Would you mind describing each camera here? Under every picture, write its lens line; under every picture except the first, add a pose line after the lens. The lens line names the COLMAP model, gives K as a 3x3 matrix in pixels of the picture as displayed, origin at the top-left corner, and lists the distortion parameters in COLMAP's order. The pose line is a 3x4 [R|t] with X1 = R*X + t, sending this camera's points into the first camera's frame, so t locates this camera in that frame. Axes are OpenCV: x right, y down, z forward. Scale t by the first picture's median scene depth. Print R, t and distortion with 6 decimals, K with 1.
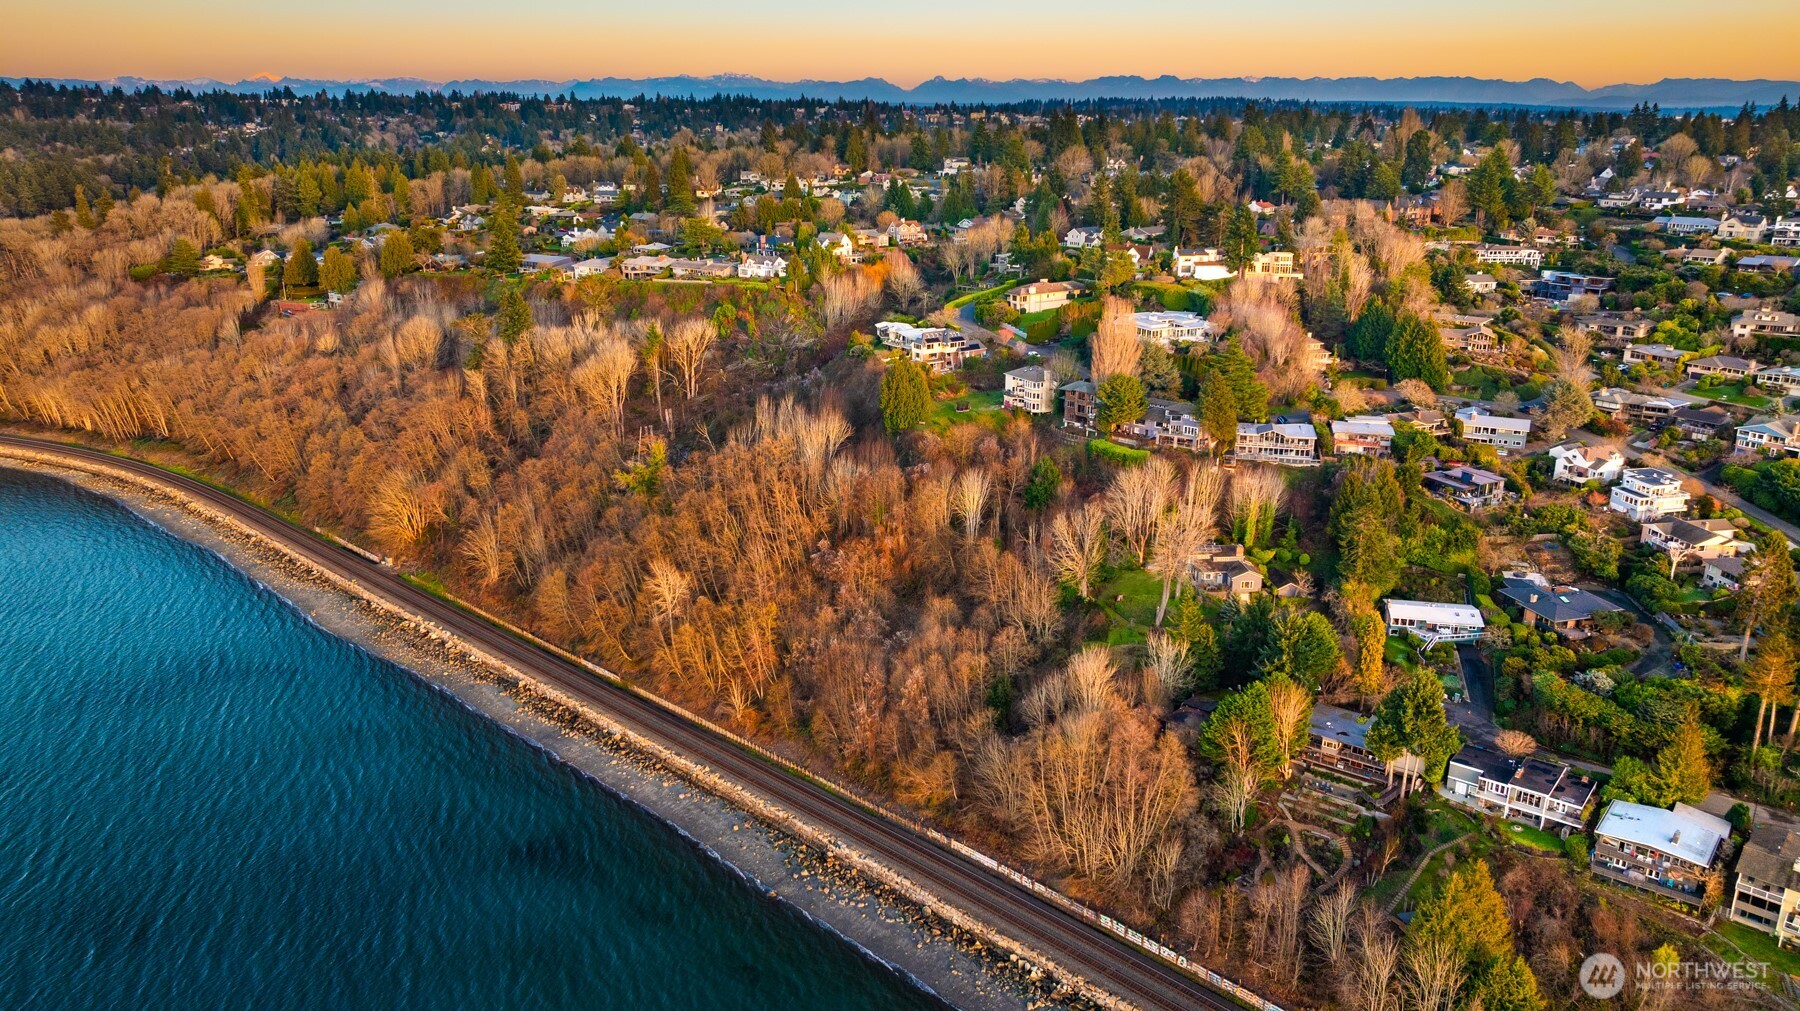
lens RADIAL K [[1261.0, 0, 898.7], [0, 1261.0, 504.1], [0, 0, 1]] dist [-0.023803, 0.017743]
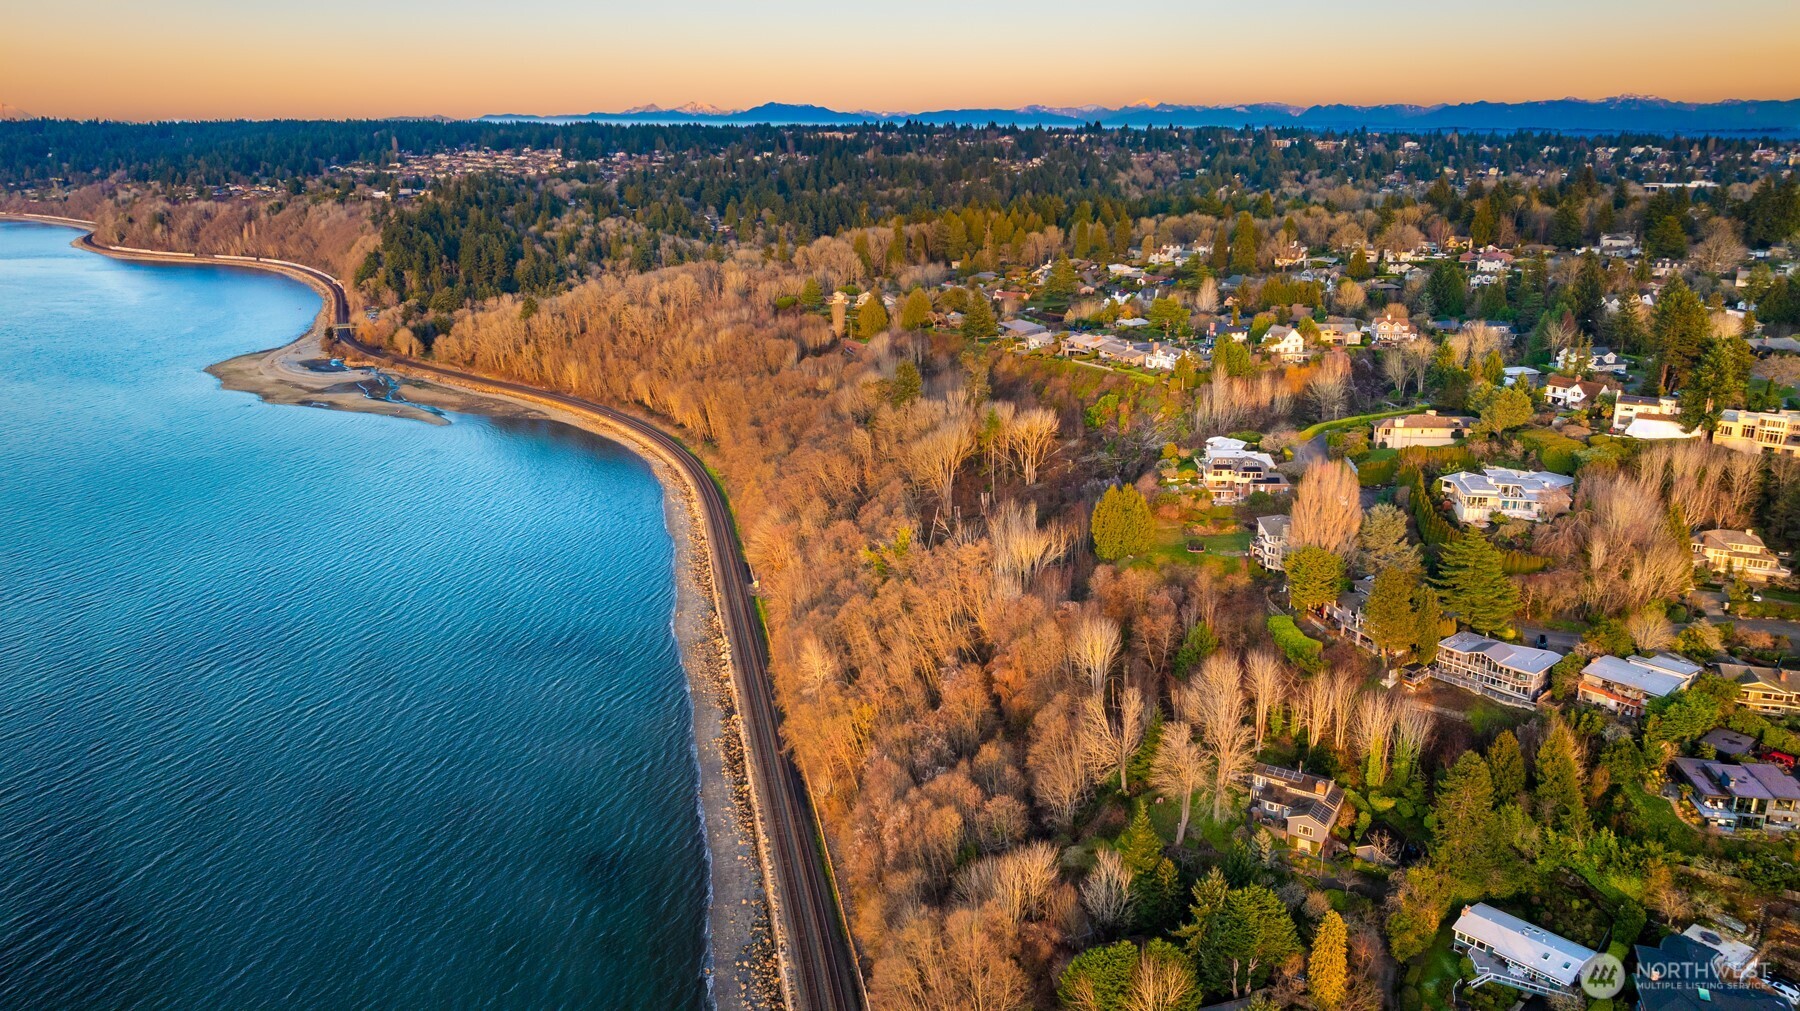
lens RADIAL K [[1261.0, 0, 898.4], [0, 1261.0, 506.5], [0, 0, 1]] dist [-0.023803, 0.017743]
pose [[0.807352, 0.166437, -0.566111, 0.357920], [-0.175820, 0.983671, 0.038456, -0.094605], [0.563268, 0.068486, 0.823431, 0.110585]]
